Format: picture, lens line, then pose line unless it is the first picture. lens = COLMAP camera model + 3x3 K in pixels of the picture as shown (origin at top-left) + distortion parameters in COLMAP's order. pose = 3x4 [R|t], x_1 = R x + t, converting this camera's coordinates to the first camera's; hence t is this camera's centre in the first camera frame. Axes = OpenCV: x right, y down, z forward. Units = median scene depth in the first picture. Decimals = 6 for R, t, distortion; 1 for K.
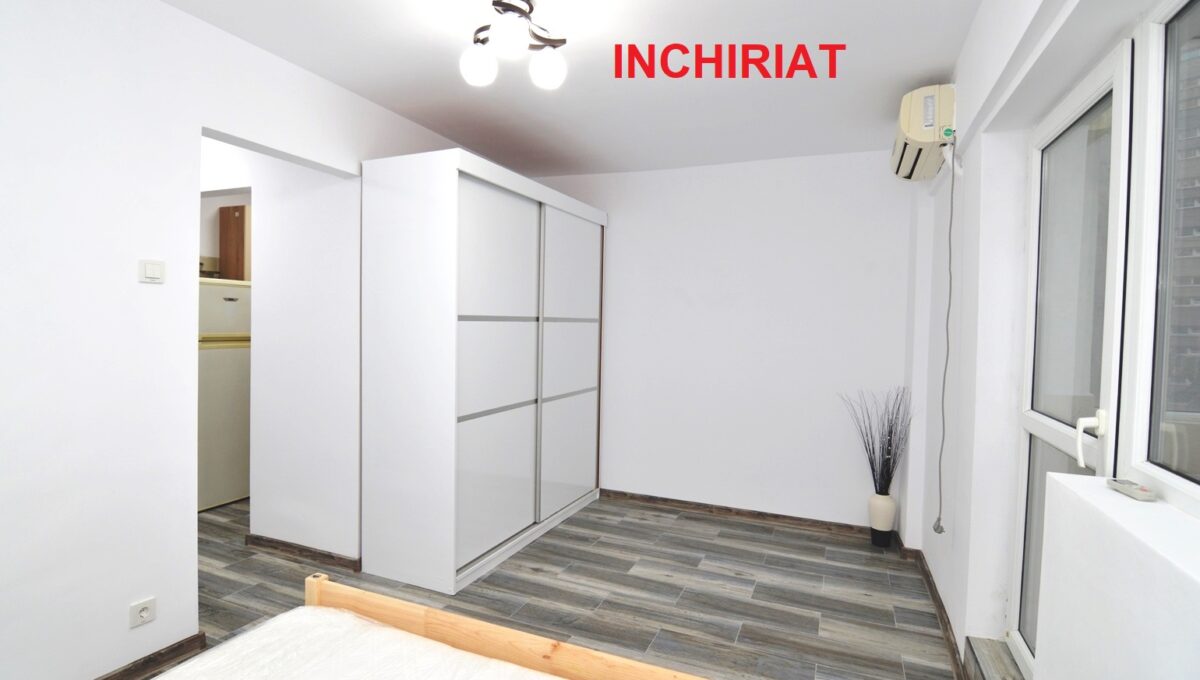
lens RADIAL K [[590.5, 0, 593.2], [0, 590.5, 338.1], [0, 0, 1]] dist [-0.012359, -0.007048]
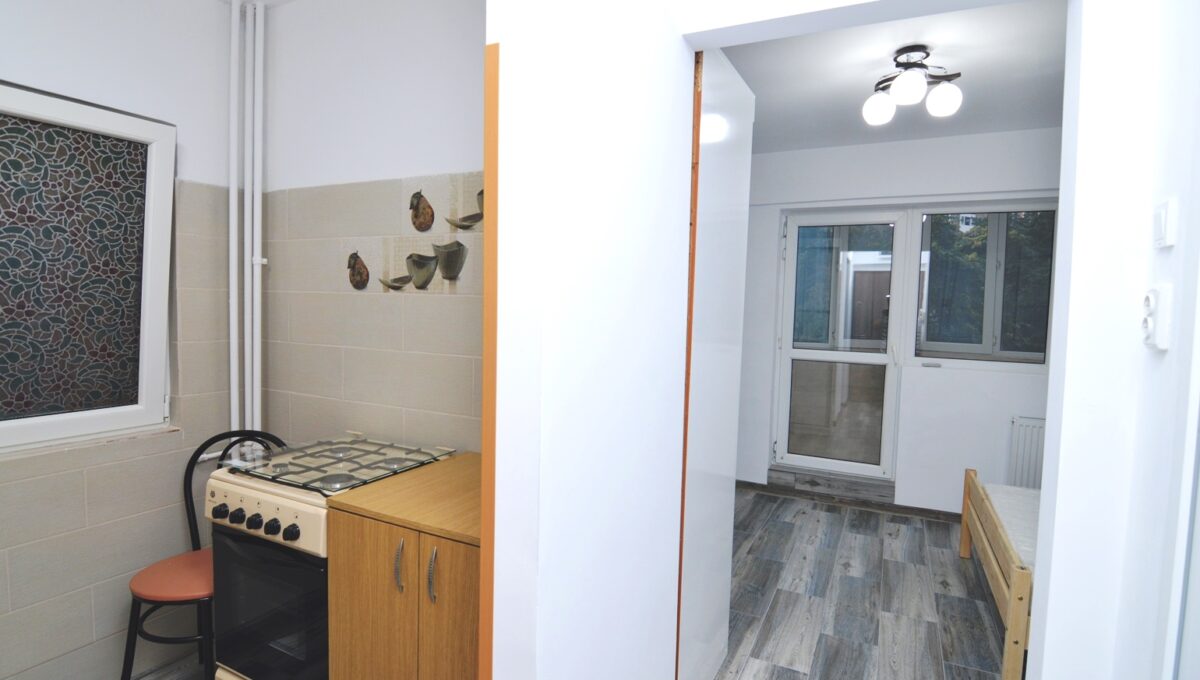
lens RADIAL K [[590.5, 0, 597.9], [0, 590.5, 338.0], [0, 0, 1]] dist [-0.012359, -0.007048]
pose [[0.061470, -0.079238, 0.994959, -0.990640], [0.003652, 0.996855, 0.079164, -0.060140], [-0.998102, -0.001233, 0.061566, 1.096943]]
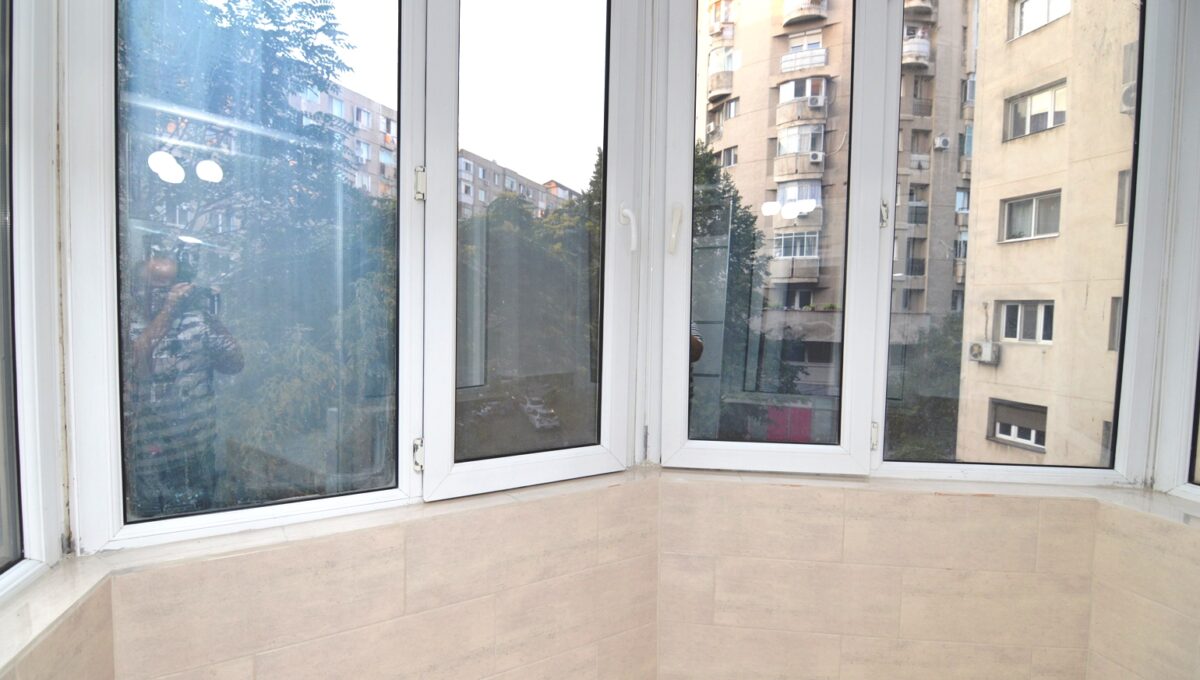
lens RADIAL K [[590.5, 0, 591.2], [0, 590.5, 339.0], [0, 0, 1]] dist [-0.012359, -0.007048]
pose [[-0.599736, -0.073513, 0.796814, 0.425499], [-0.010649, 0.996416, 0.083913, -0.053689], [-0.800127, 0.041841, -0.598369, 0.646539]]
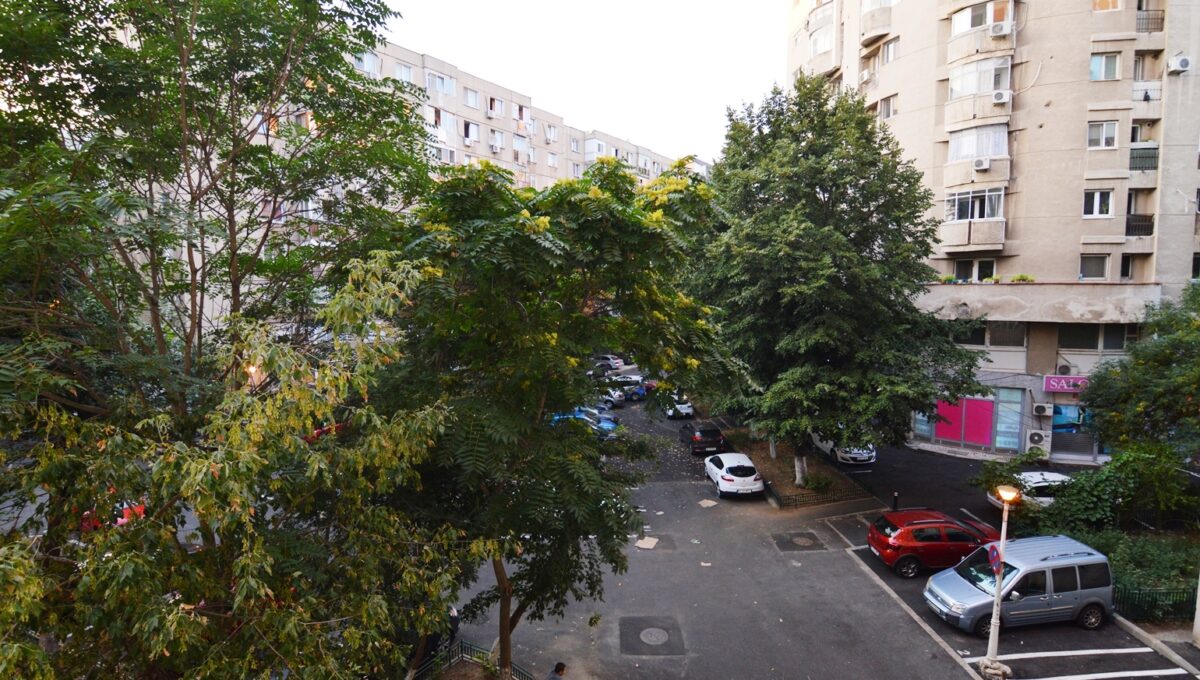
lens RADIAL K [[590.5, 0, 592.6], [0, 590.5, 339.3], [0, 0, 1]] dist [-0.012359, -0.007048]
pose [[-0.396892, -0.094998, 0.912936, 0.811630], [0.024480, 0.993180, 0.113990, -0.035415], [-0.917539, 0.067590, -0.391860, 0.154995]]
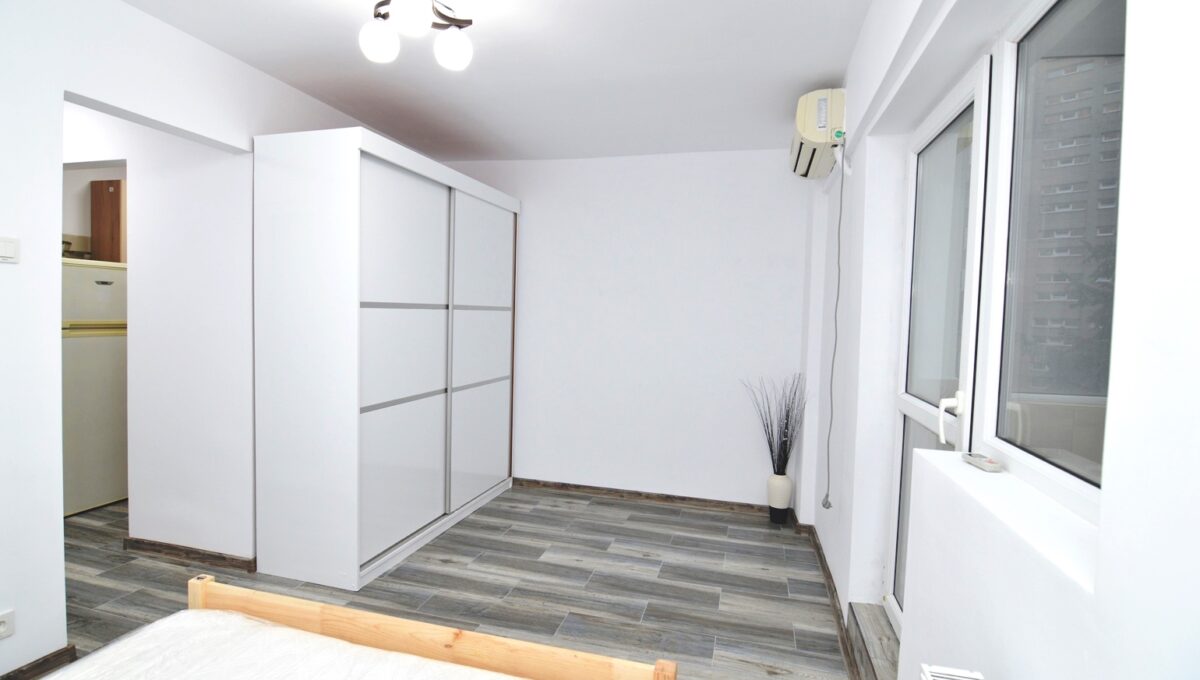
lens RADIAL K [[590.5, 0, 593.7], [0, 590.5, 338.5], [0, 0, 1]] dist [-0.012359, -0.007048]
pose [[0.990356, 0.000495, 0.138548, 0.013757], [-0.003054, 0.999829, 0.018260, 0.002024], [-0.138516, -0.018507, 0.990187, -0.003844]]
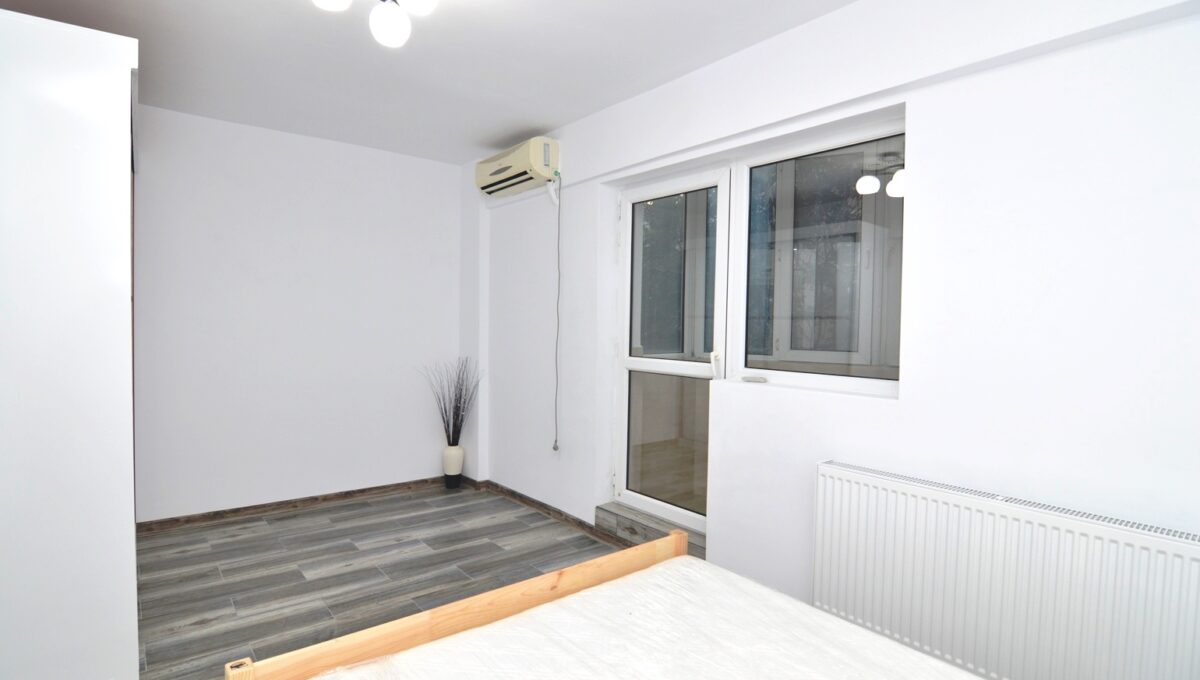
lens RADIAL K [[590.5, 0, 591.6], [0, 590.5, 338.8], [0, 0, 1]] dist [-0.012359, -0.007048]
pose [[0.467101, -0.039533, 0.883320, -0.559957], [0.019985, 0.999217, 0.034152, 0.007800], [-0.883978, 0.001701, 0.467525, 0.208454]]
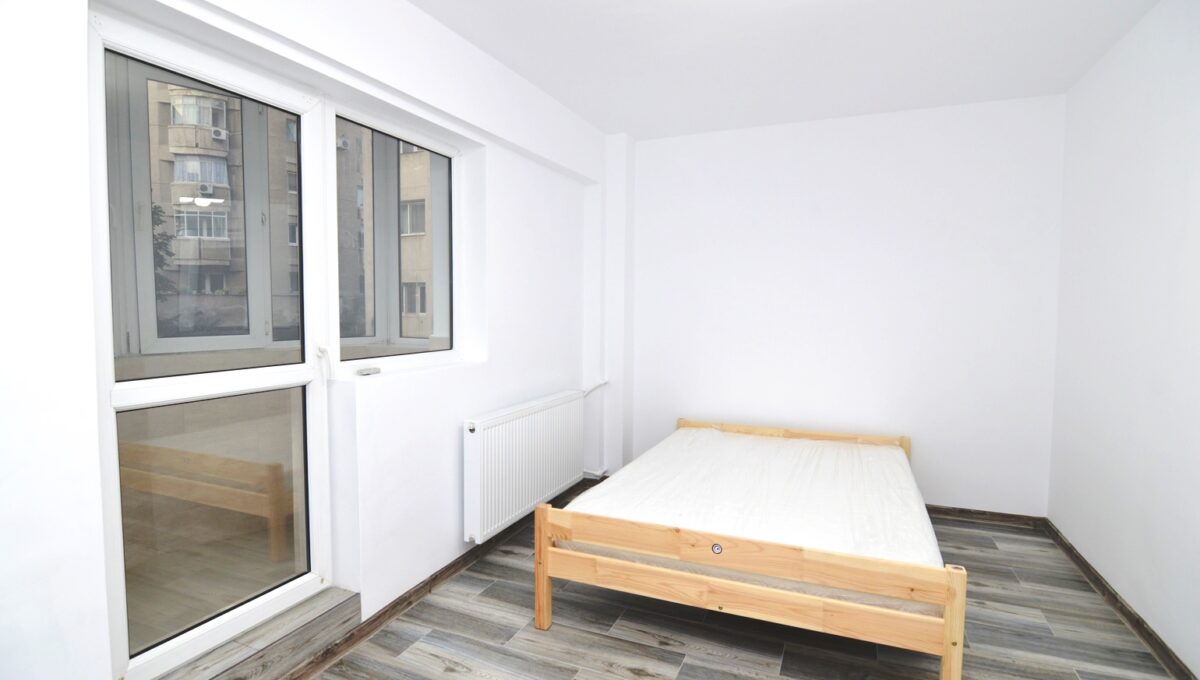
lens RADIAL K [[590.5, 0, 595.6], [0, 590.5, 343.7], [0, 0, 1]] dist [-0.012359, -0.007048]
pose [[-0.999644, -0.026055, 0.005787, 0.062896], [-0.025379, 0.995042, 0.096163, -0.013987], [-0.008264, 0.095982, -0.995349, 1.226138]]
